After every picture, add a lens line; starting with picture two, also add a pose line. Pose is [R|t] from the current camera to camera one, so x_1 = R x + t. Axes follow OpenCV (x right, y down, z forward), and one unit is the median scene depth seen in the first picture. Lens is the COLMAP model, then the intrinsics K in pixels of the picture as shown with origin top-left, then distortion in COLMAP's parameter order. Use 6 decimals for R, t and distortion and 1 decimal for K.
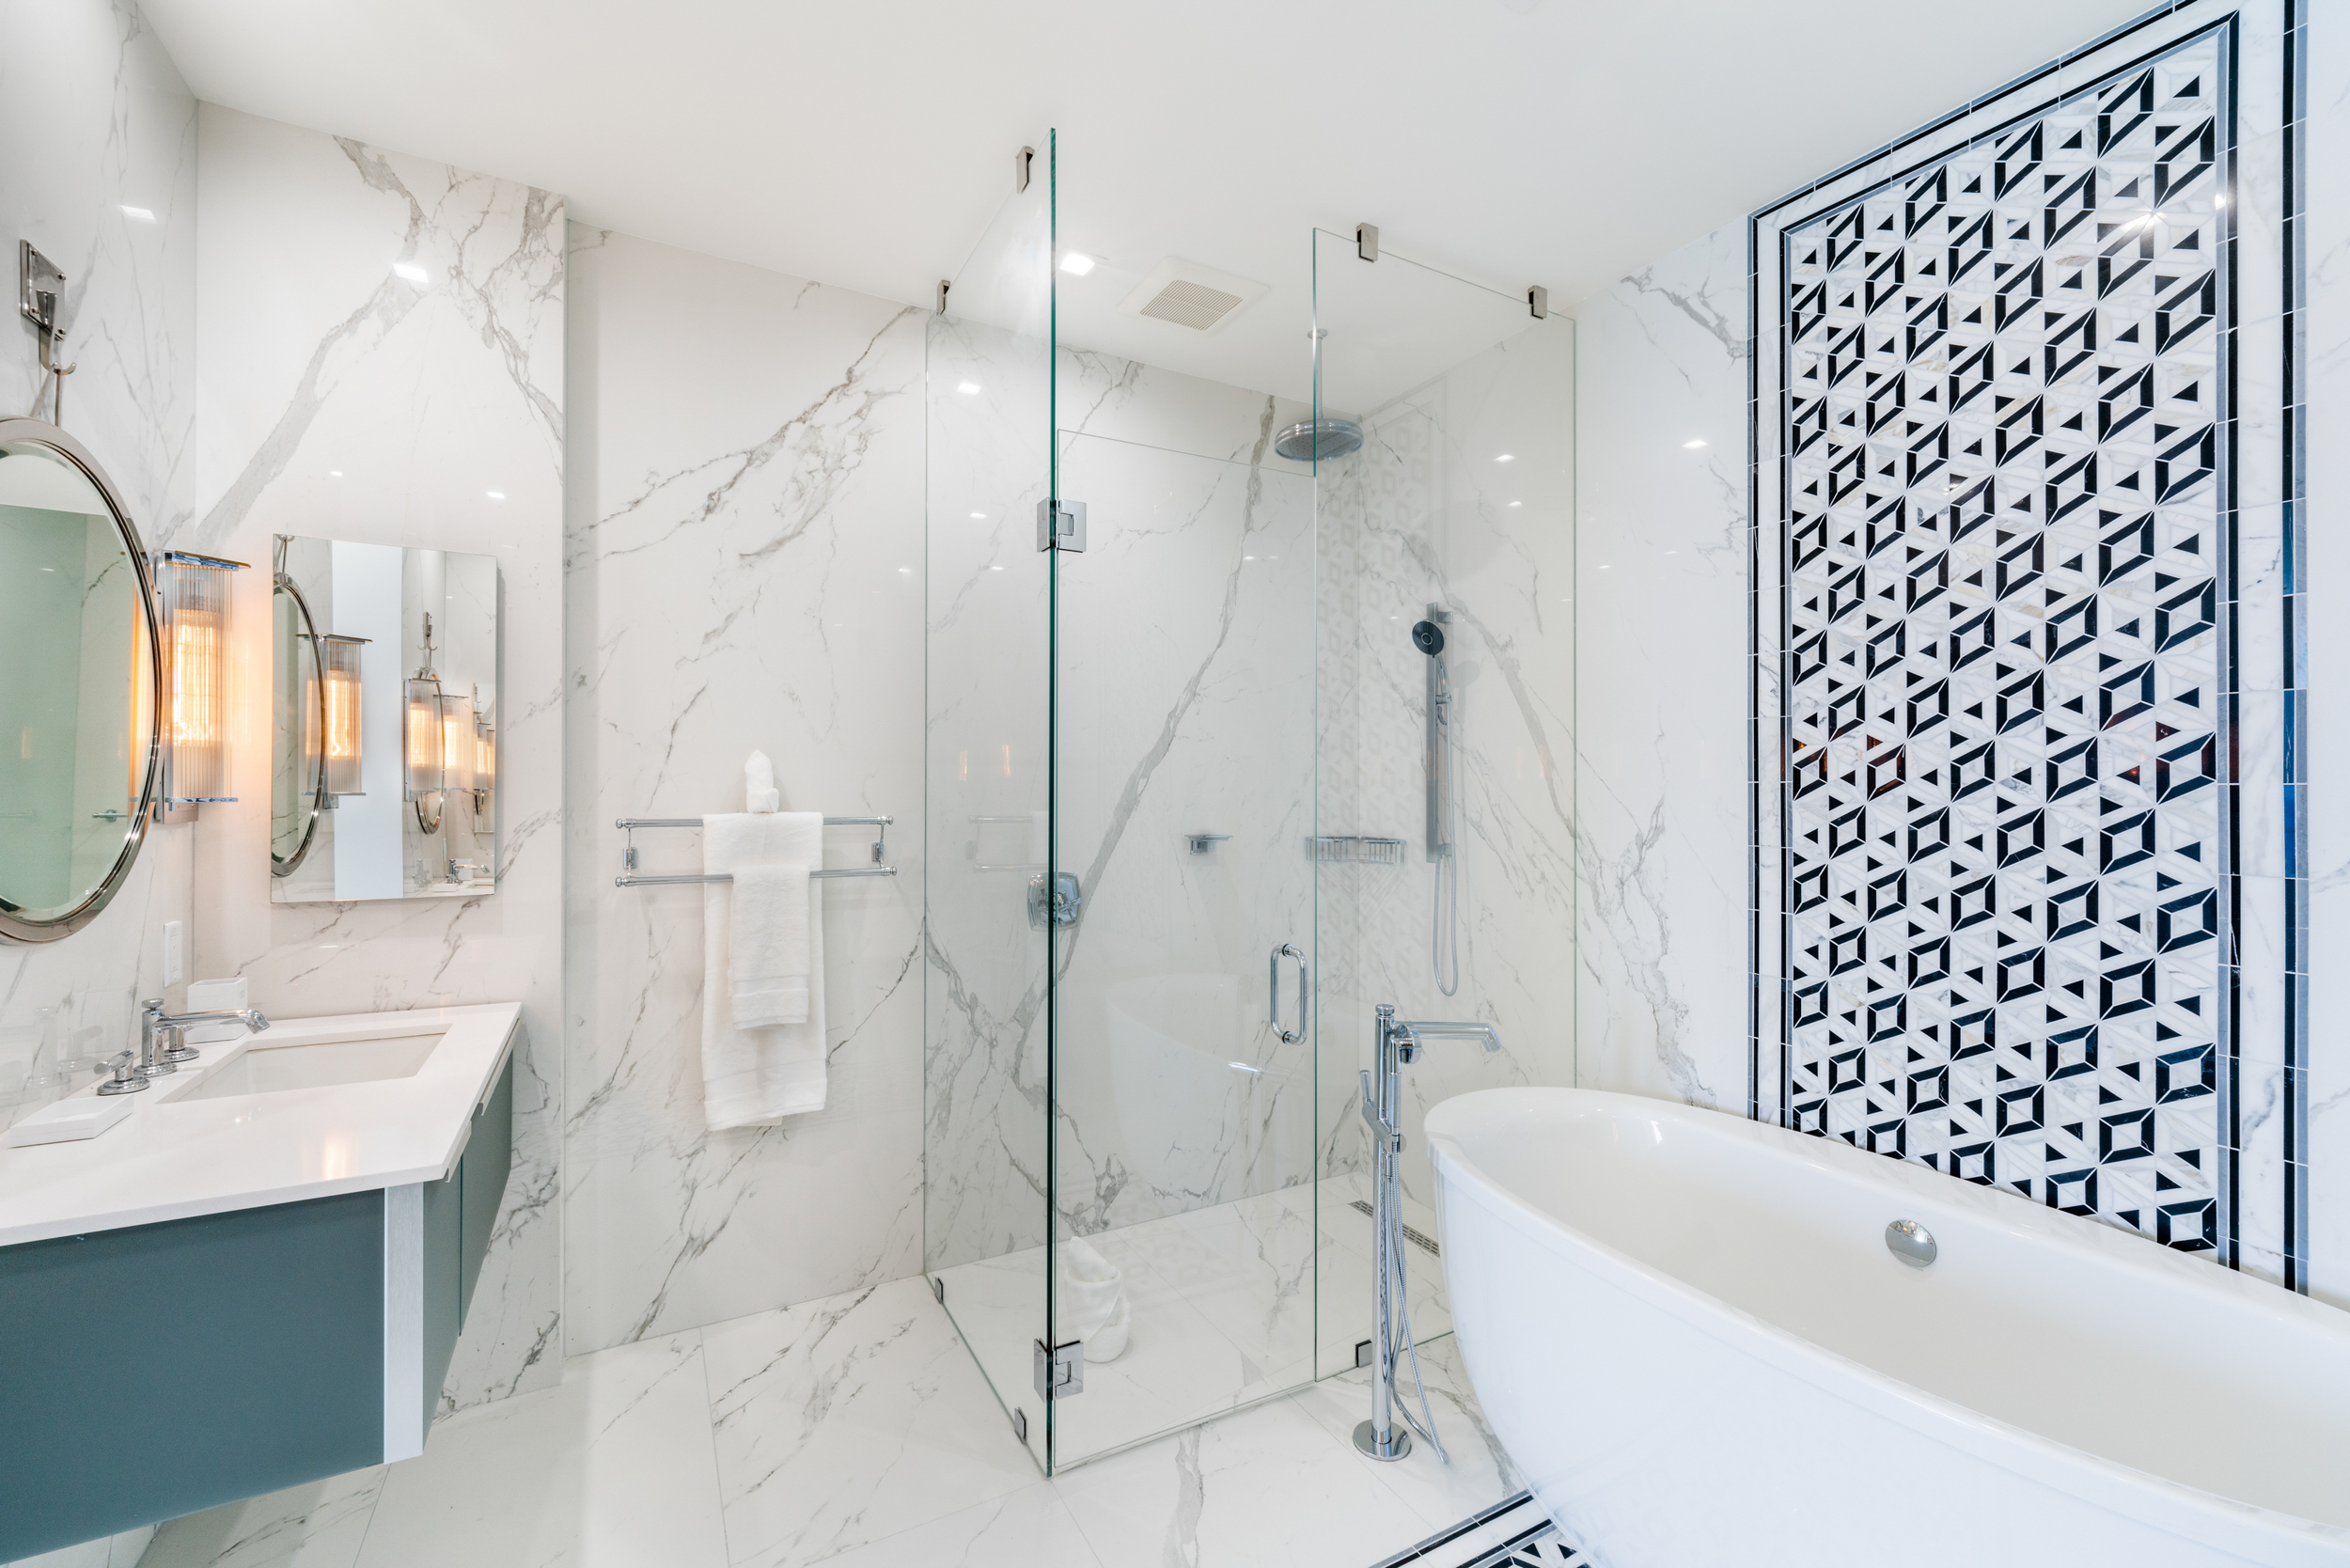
lens RADIAL K [[966.3, 0, 1168.8], [0, 966.3, 784.4], [0, 0, 1]] dist [-0.001257, -0.000046]
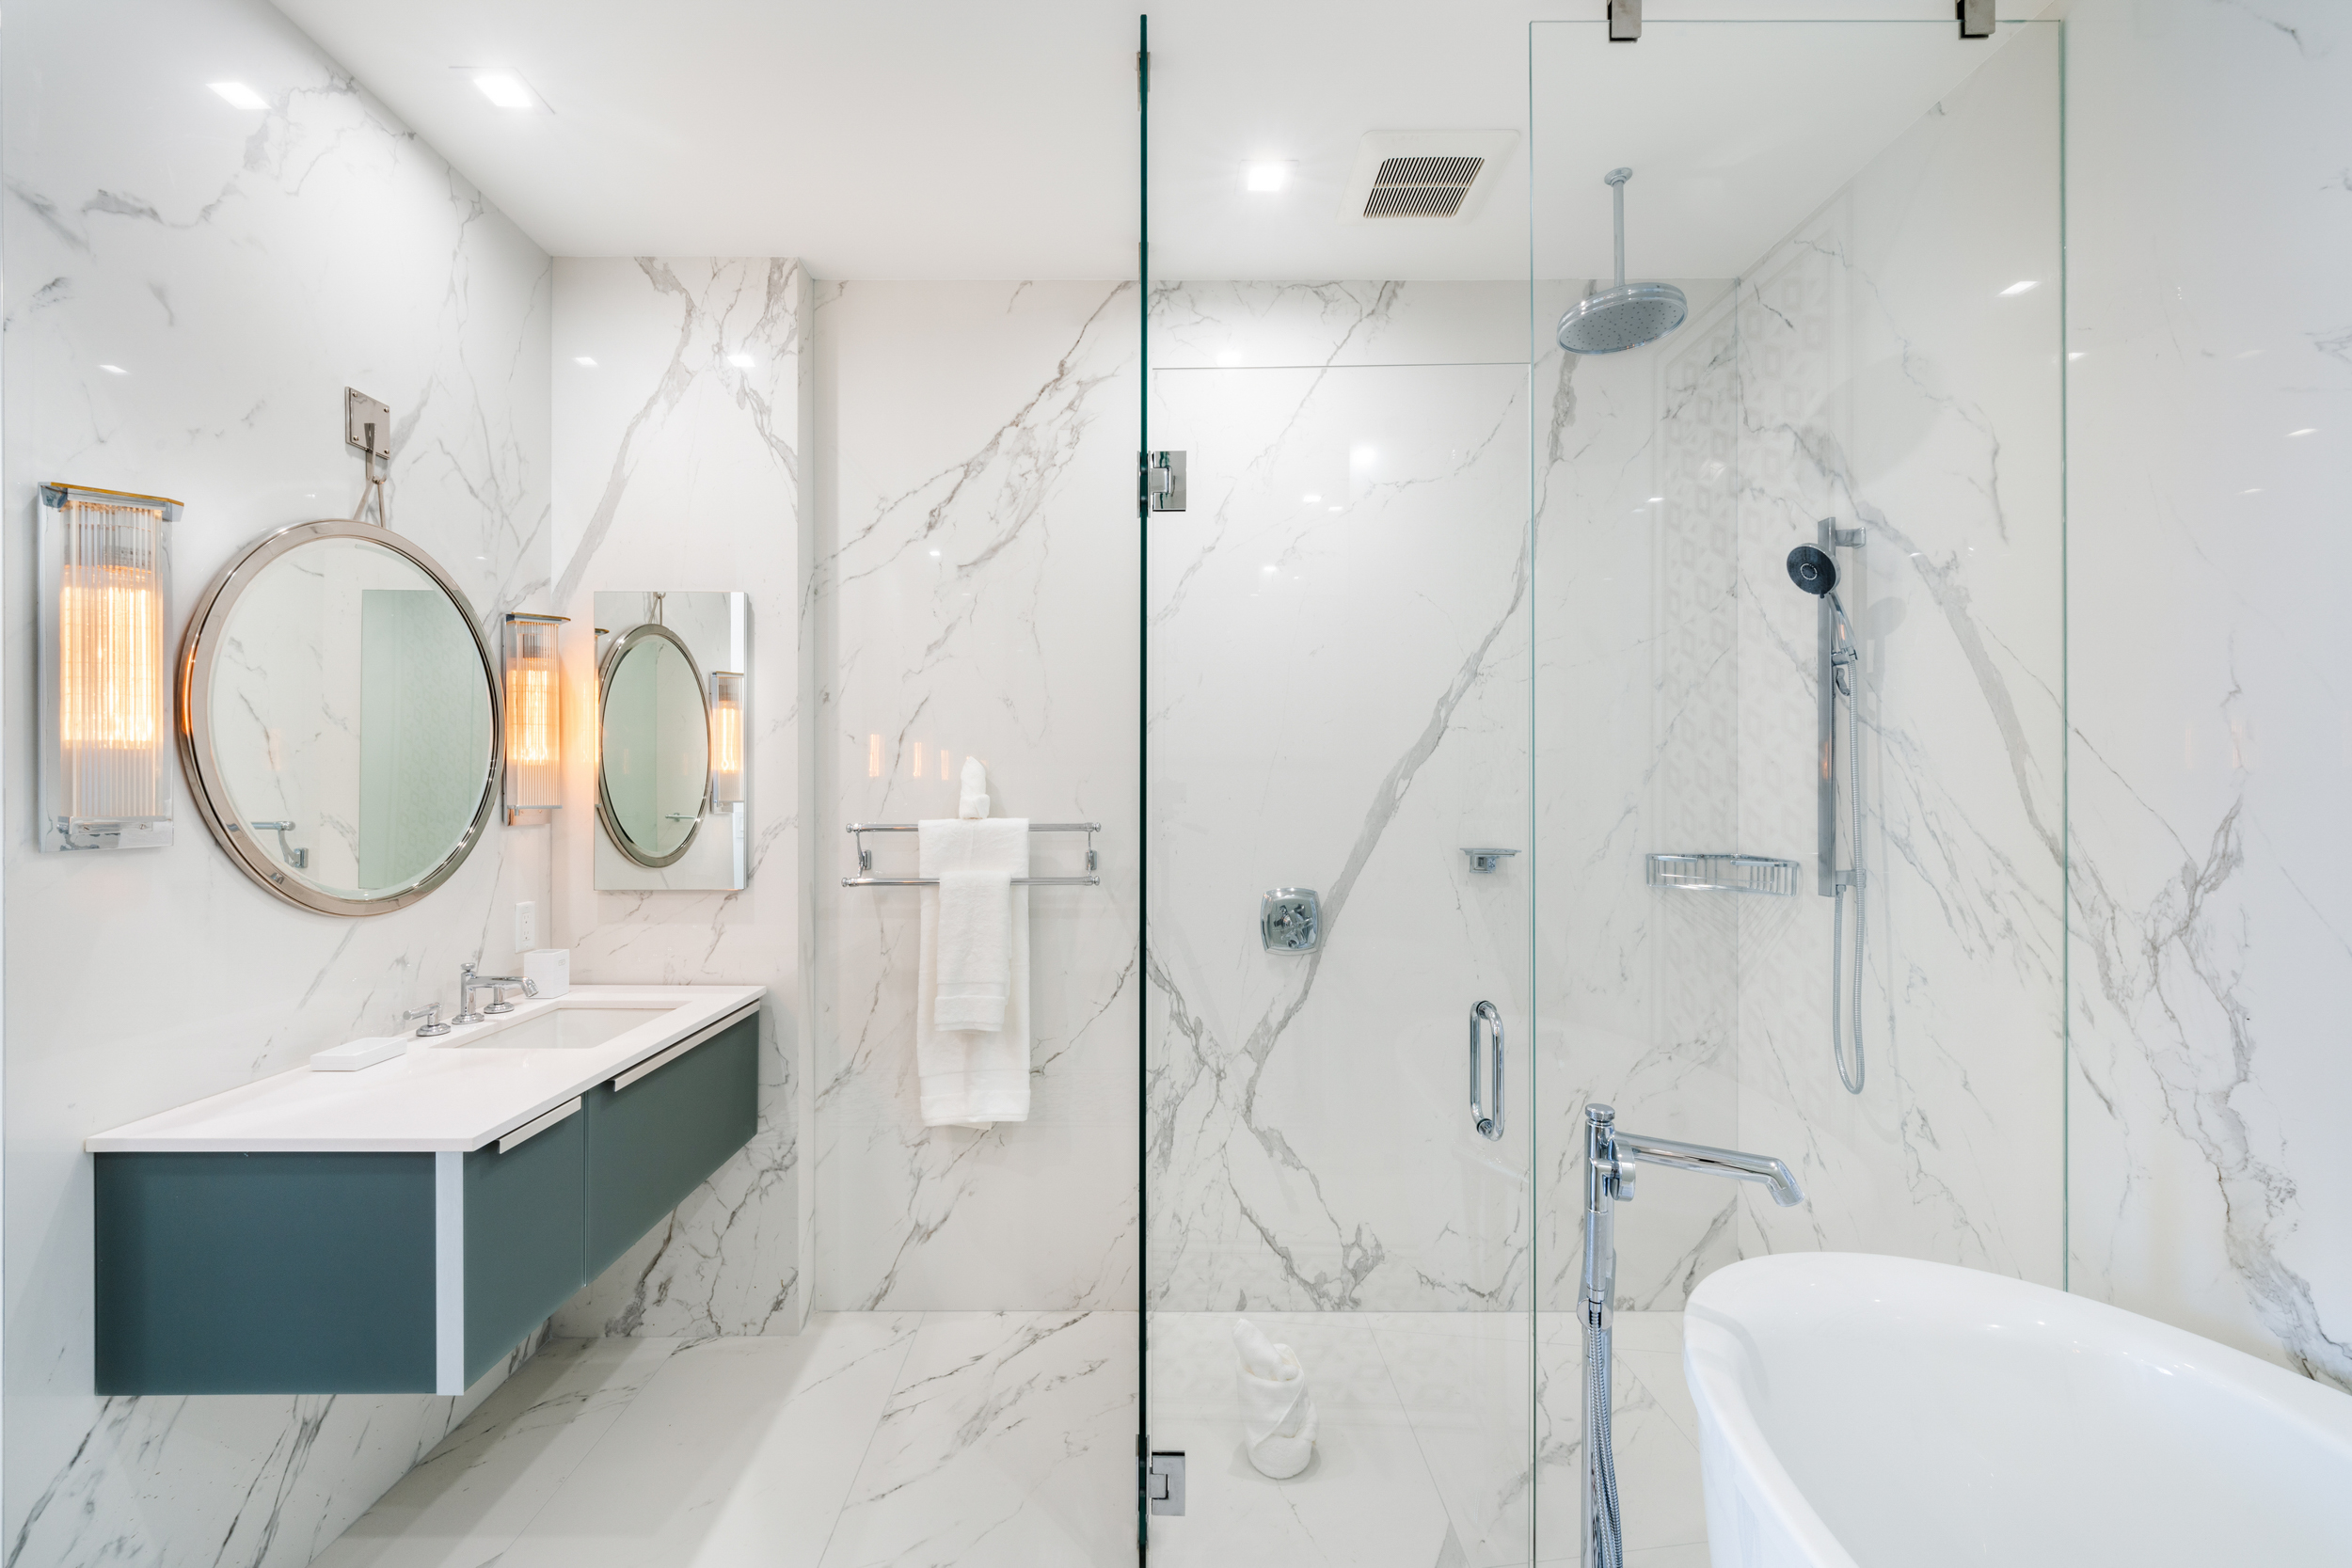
lens RADIAL K [[967.0, 0, 1167.6], [0, 967.0, 791.7], [0, 0, 1]] dist [-0.001257, -0.000046]
pose [[0.874226, -0.006787, -0.485471, 0.244446], [0.009312, 0.999953, 0.002790, 0.000182], [0.485429, -0.006960, 0.874248, 0.211107]]
